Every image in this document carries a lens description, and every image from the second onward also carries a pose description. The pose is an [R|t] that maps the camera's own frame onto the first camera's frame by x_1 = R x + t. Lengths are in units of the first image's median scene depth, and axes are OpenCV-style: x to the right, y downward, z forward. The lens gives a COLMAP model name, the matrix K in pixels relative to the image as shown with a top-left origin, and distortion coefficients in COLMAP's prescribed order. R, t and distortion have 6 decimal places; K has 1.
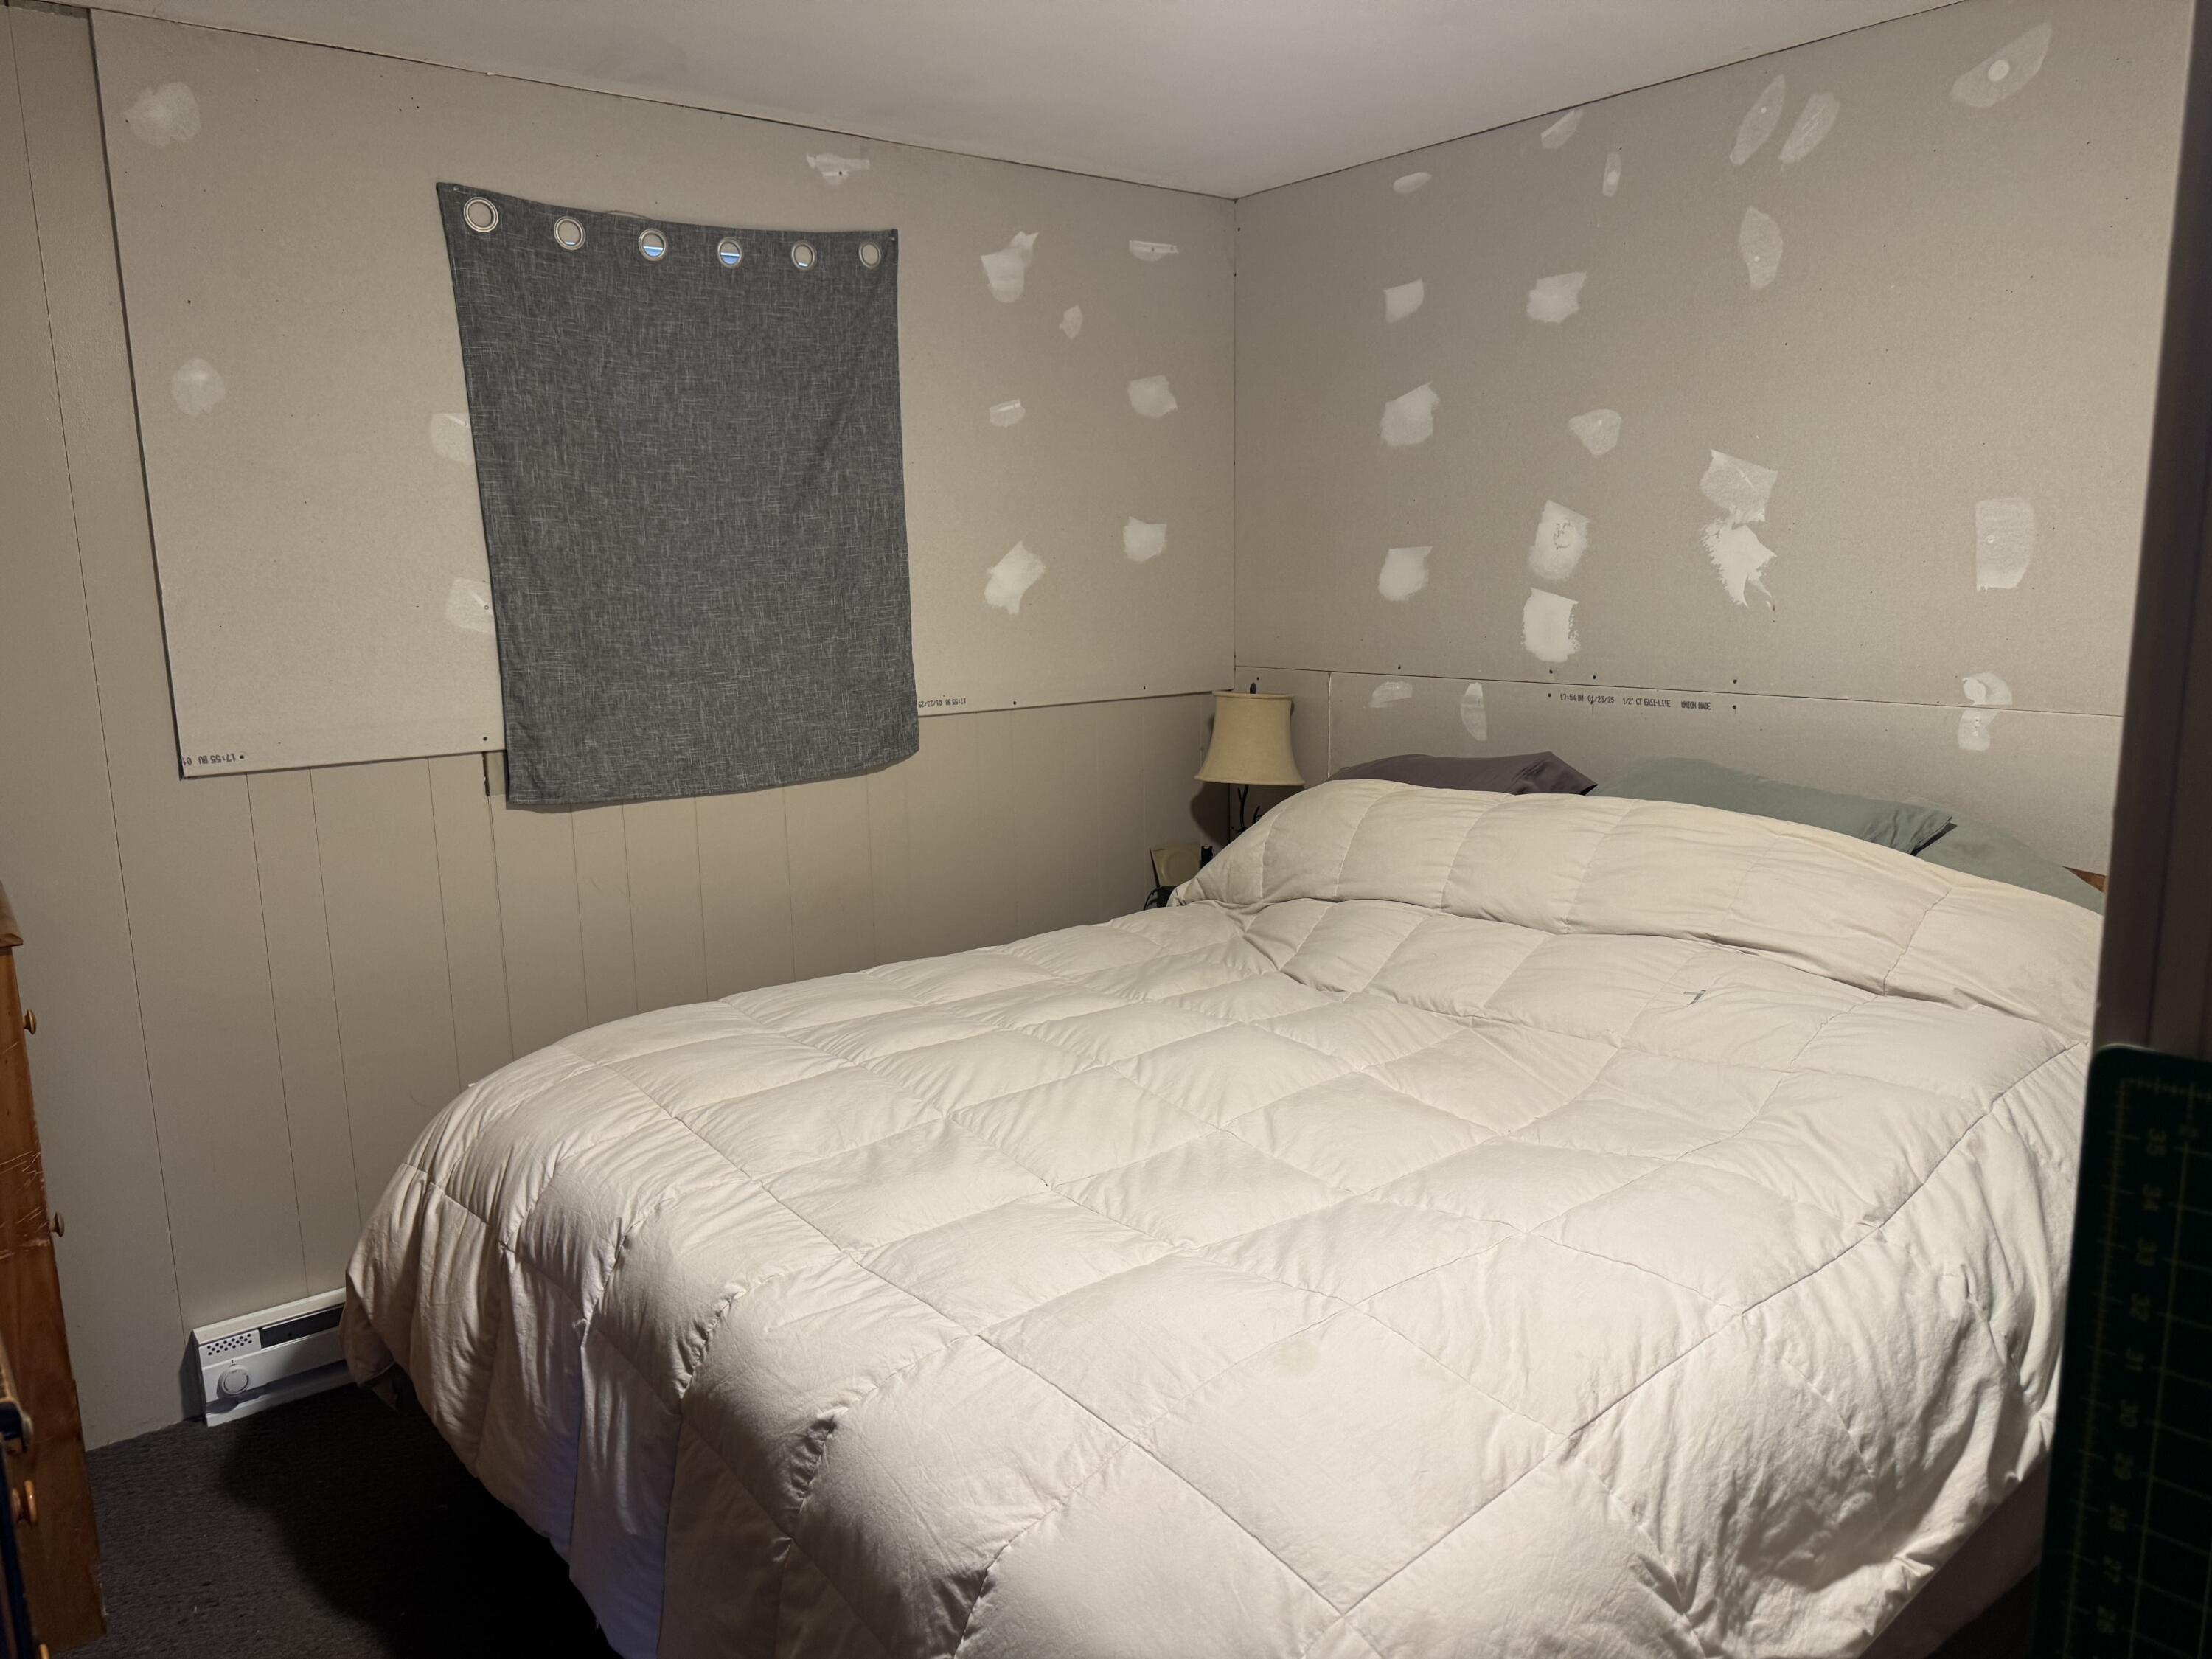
lens RADIAL K [[1548.8, 0, 1106.4], [0, 1548.8, 875.0], [0, 0, 1]] dist [0.004197, -0.050188]
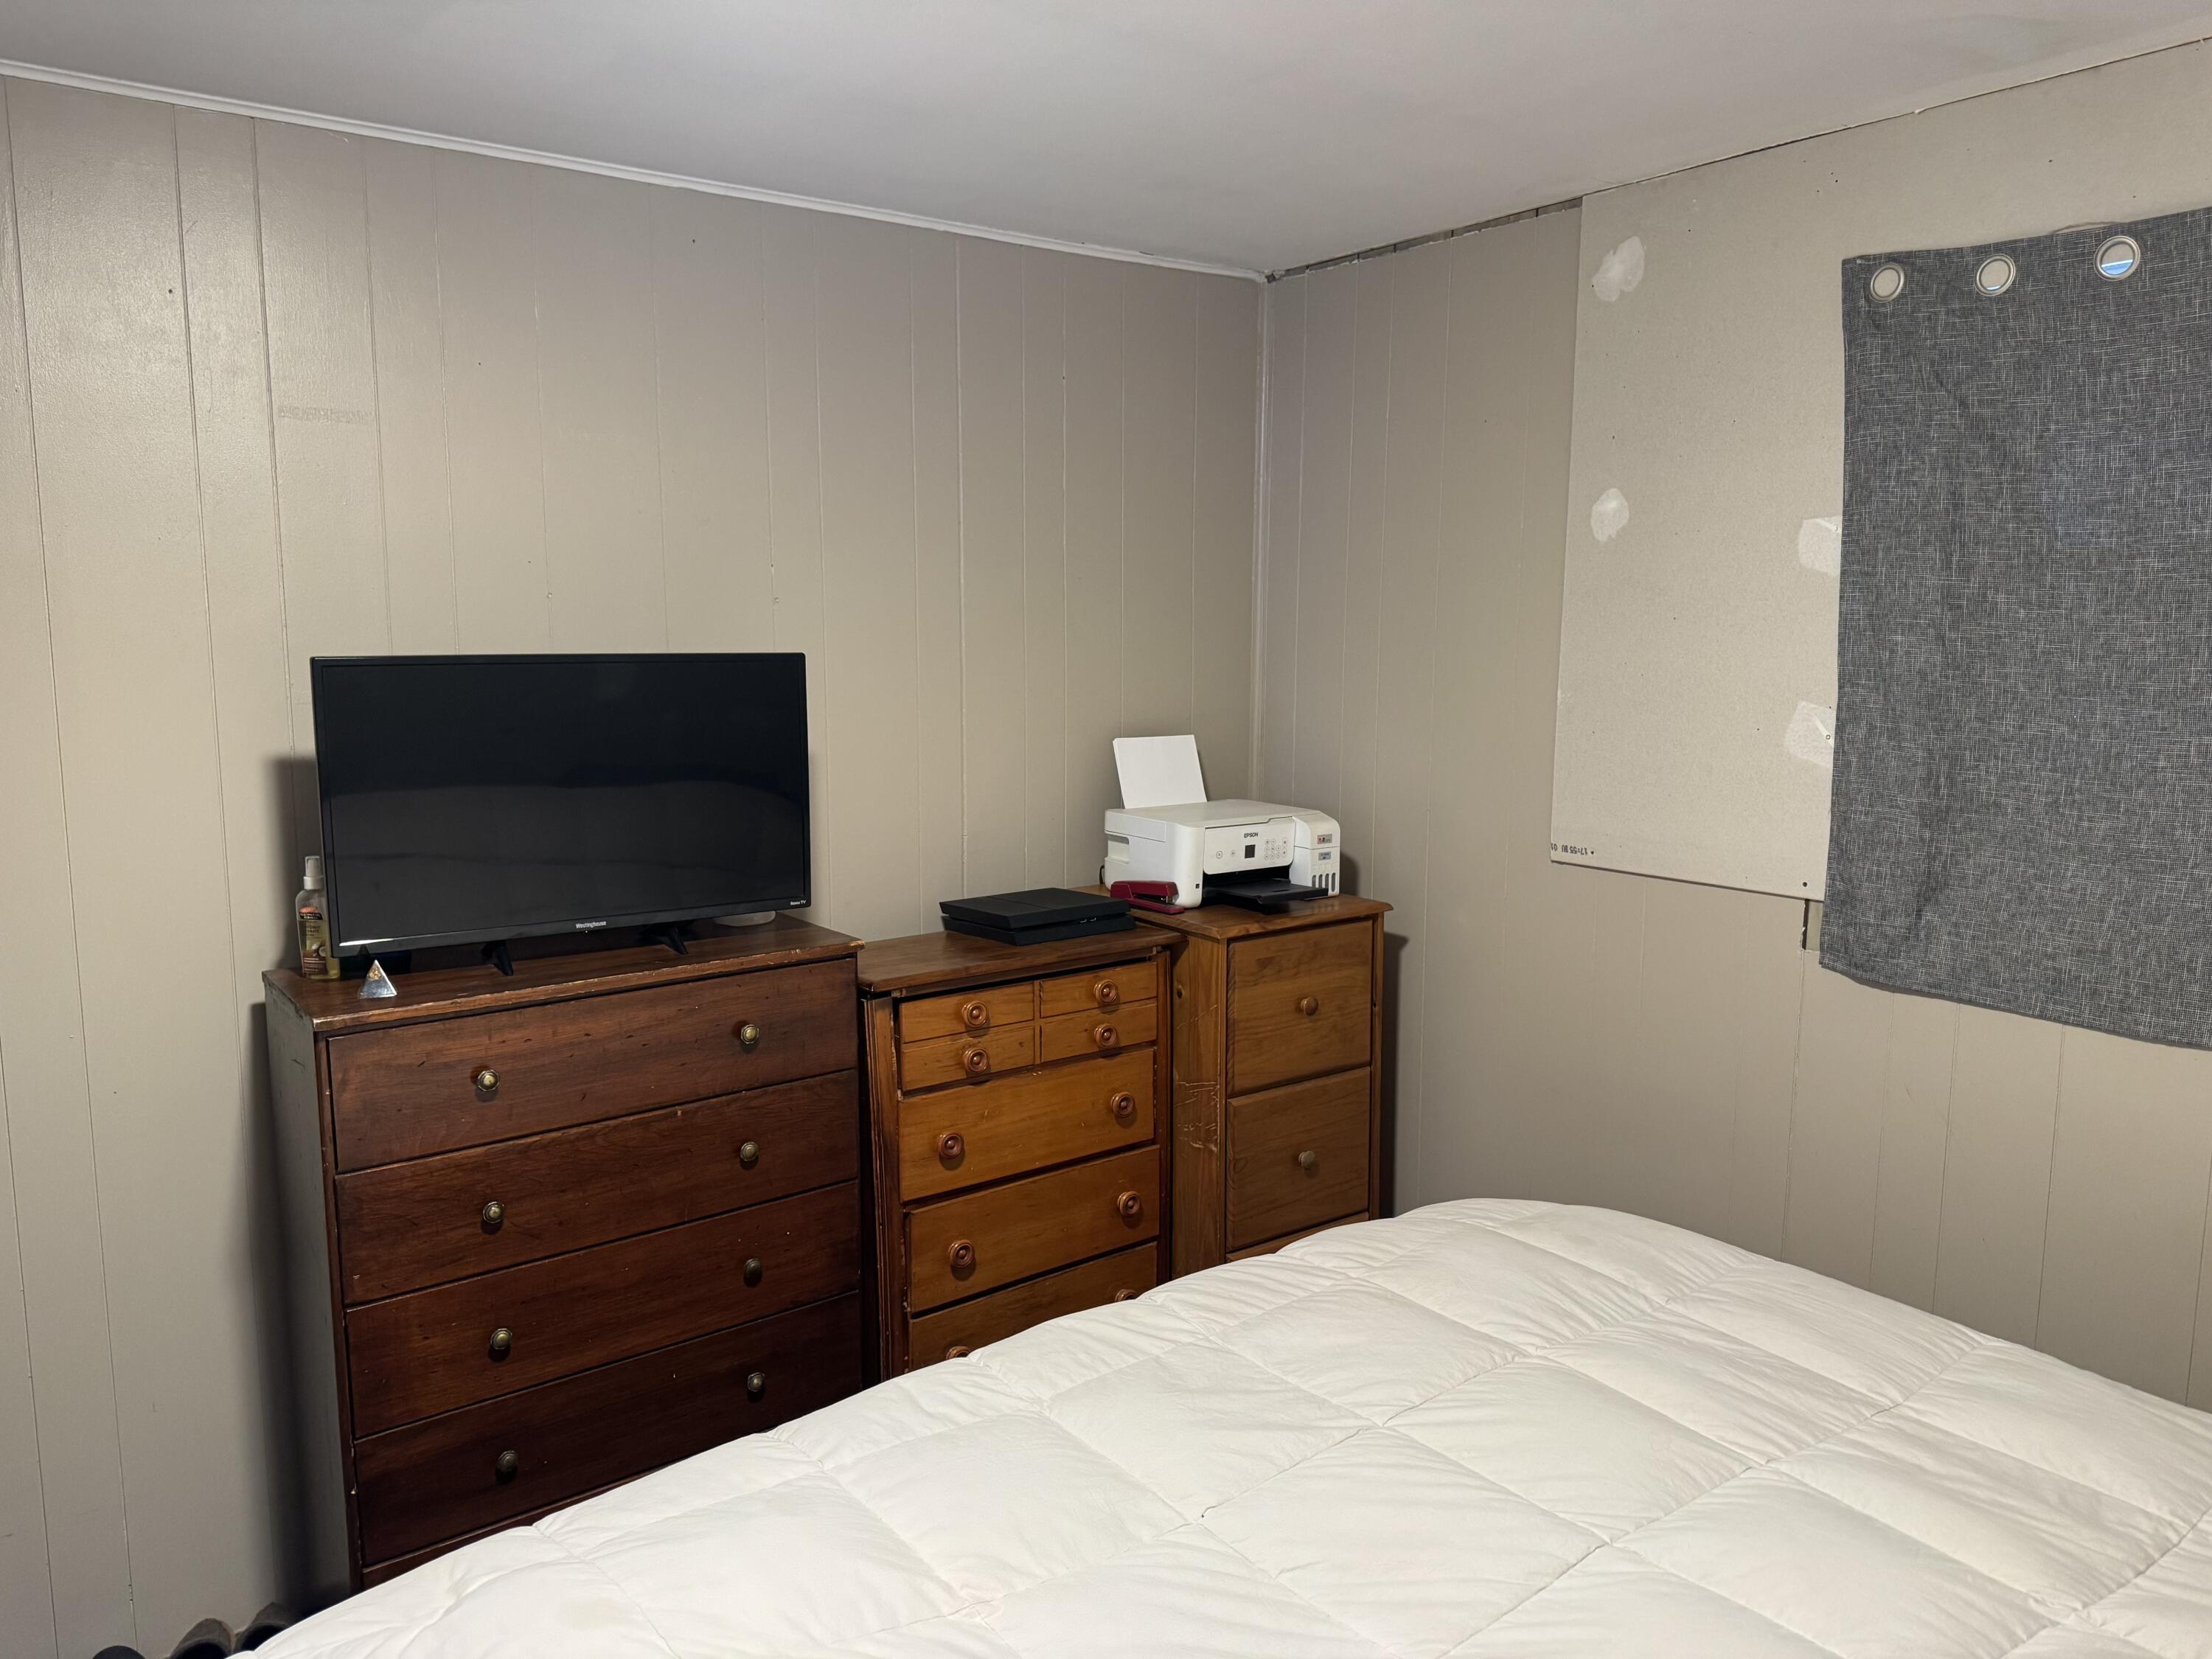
lens RADIAL K [[1560.2, 0, 1106.0], [0, 1560.2, 829.5], [0, 0, 1]] dist [0.090305, -0.095361]
pose [[-0.013872, 0.146626, -0.989095, 0.485712], [-0.198720, 0.969054, 0.146442, -0.170240], [0.979958, 0.198585, 0.015695, 0.592811]]
